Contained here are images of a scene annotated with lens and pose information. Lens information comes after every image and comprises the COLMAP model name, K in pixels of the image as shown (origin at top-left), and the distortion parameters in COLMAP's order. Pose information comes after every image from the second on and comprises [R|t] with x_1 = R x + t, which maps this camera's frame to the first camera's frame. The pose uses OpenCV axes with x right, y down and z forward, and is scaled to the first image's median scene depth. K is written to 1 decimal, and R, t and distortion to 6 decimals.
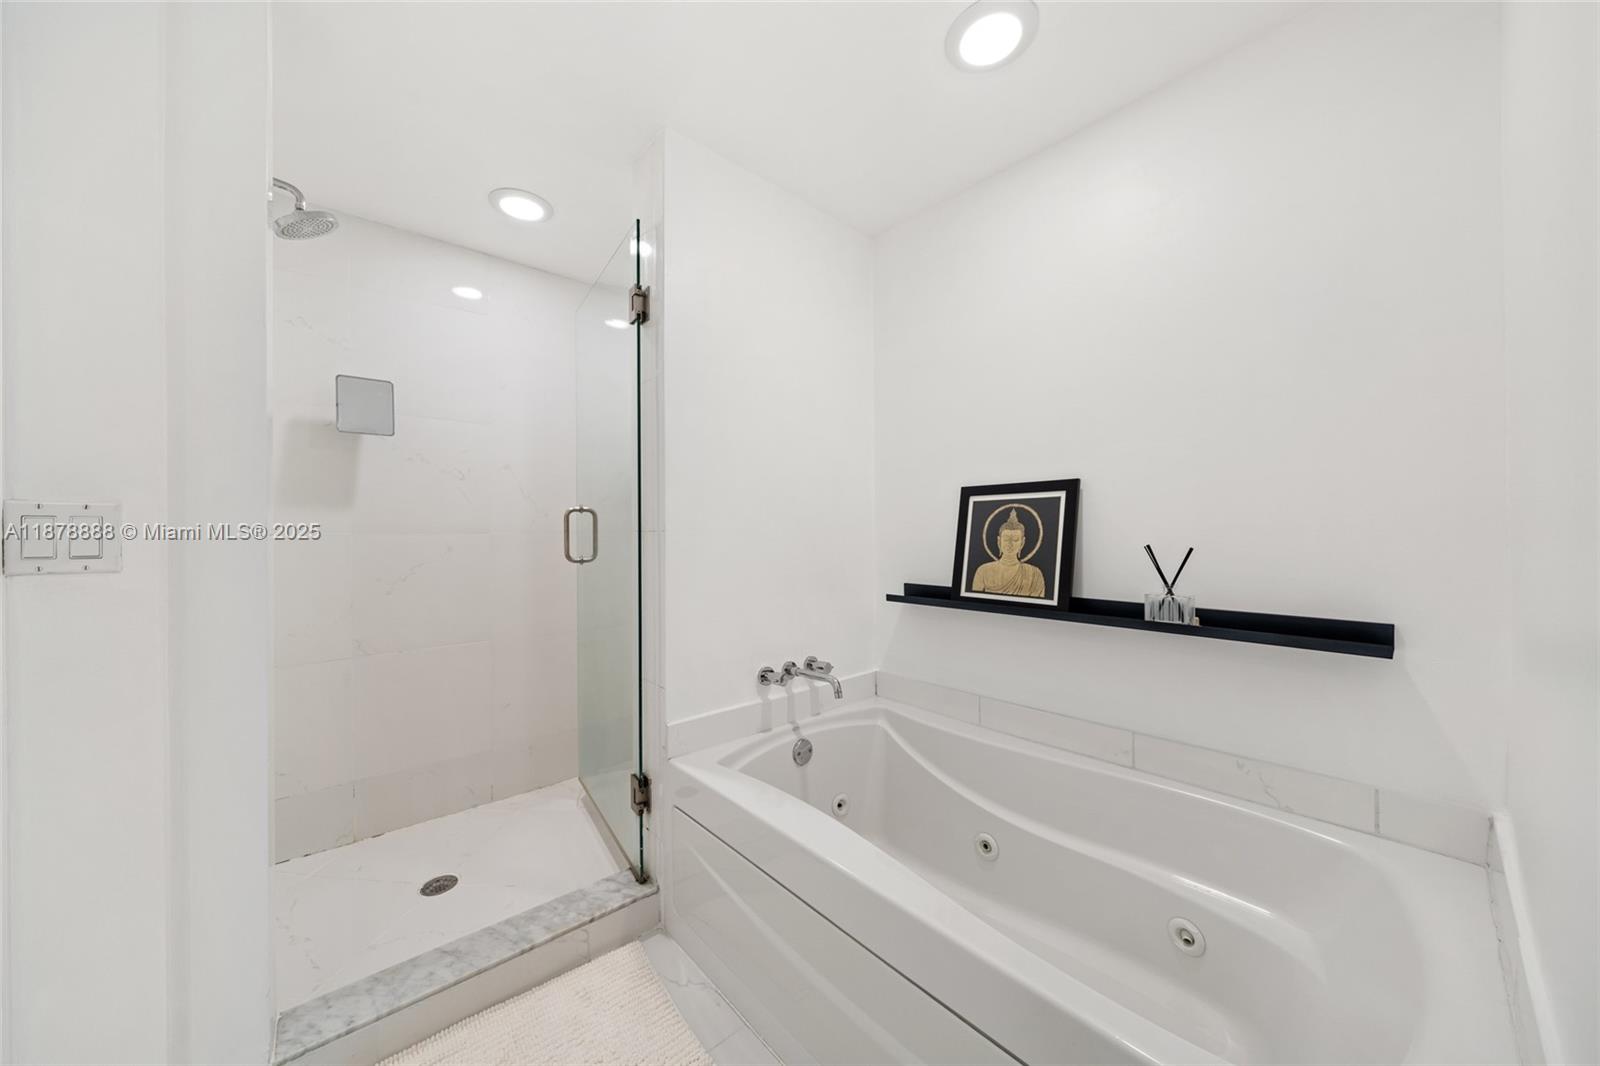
lens RADIAL K [[552.1, 0, 800.0], [0, 552.1, 533.0], [0, 0, 1]] dist [0.001016, 0.000045]
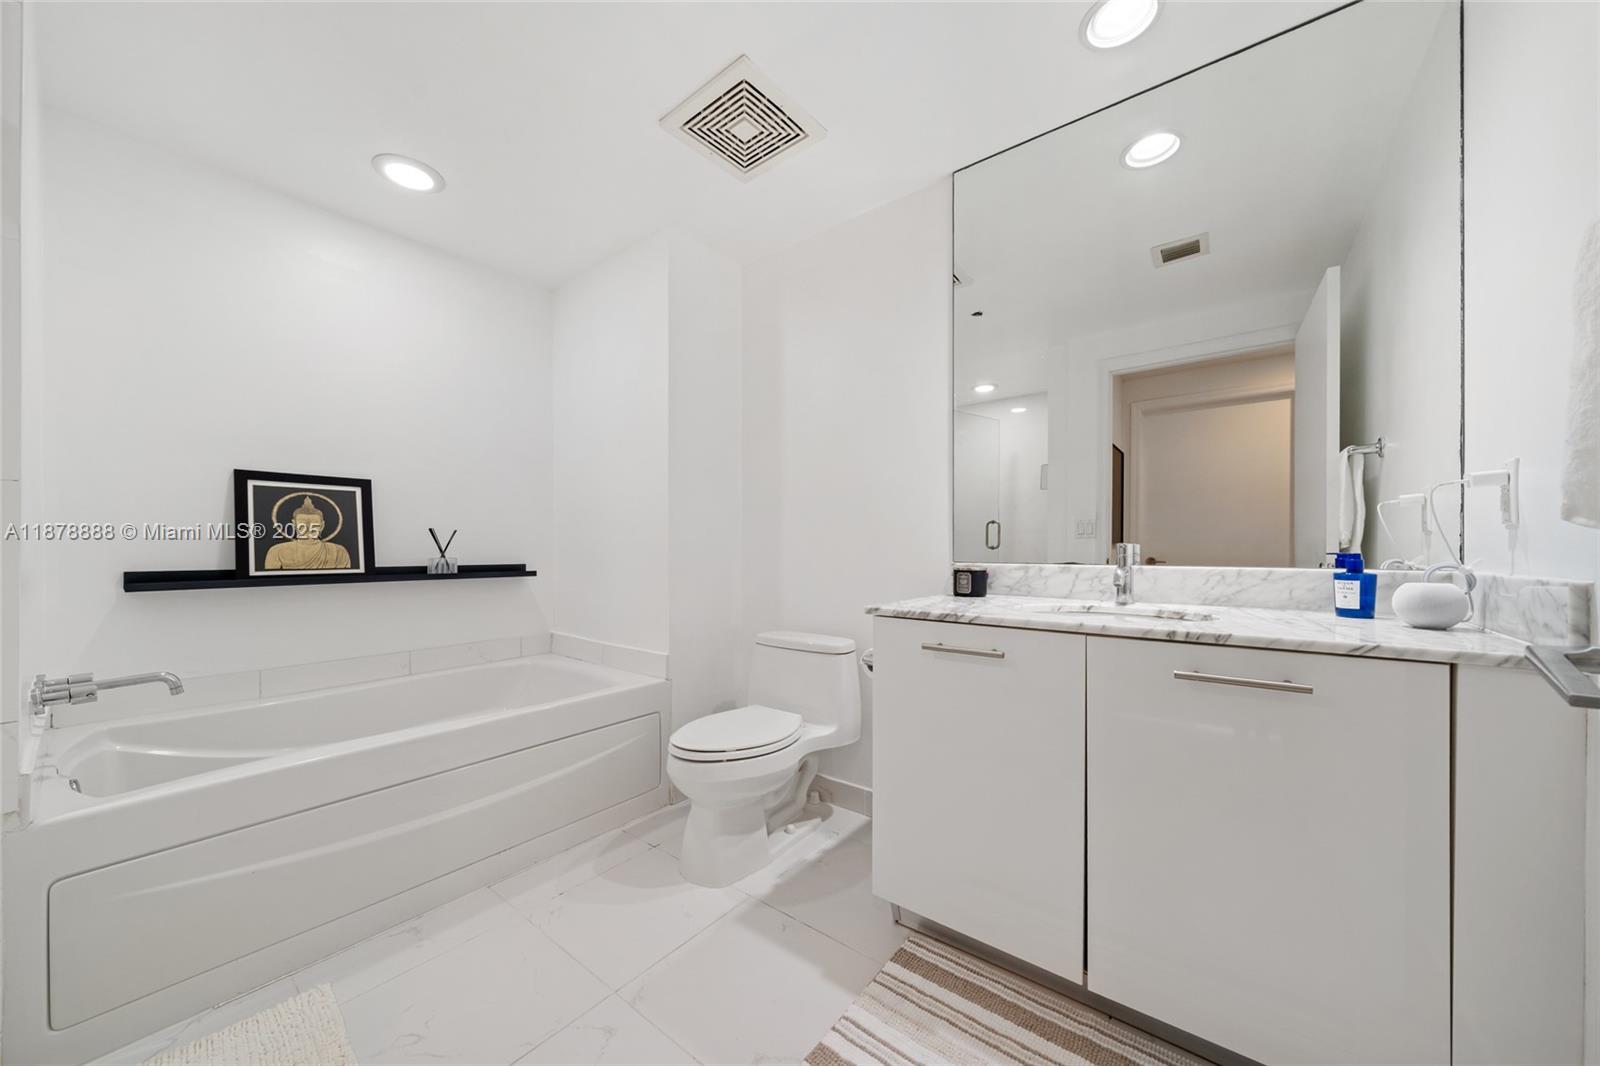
lens RADIAL K [[552.1, 0, 800.0], [0, 552.1, 533.0], [0, 0, 1]] dist [0.001016, 0.000045]
pose [[-0.185199, 0.025129, 0.982380, -0.986845], [-0.000175, 0.999672, -0.025604, 0.065282], [-0.982701, -0.004914, -0.185134, 0.195963]]
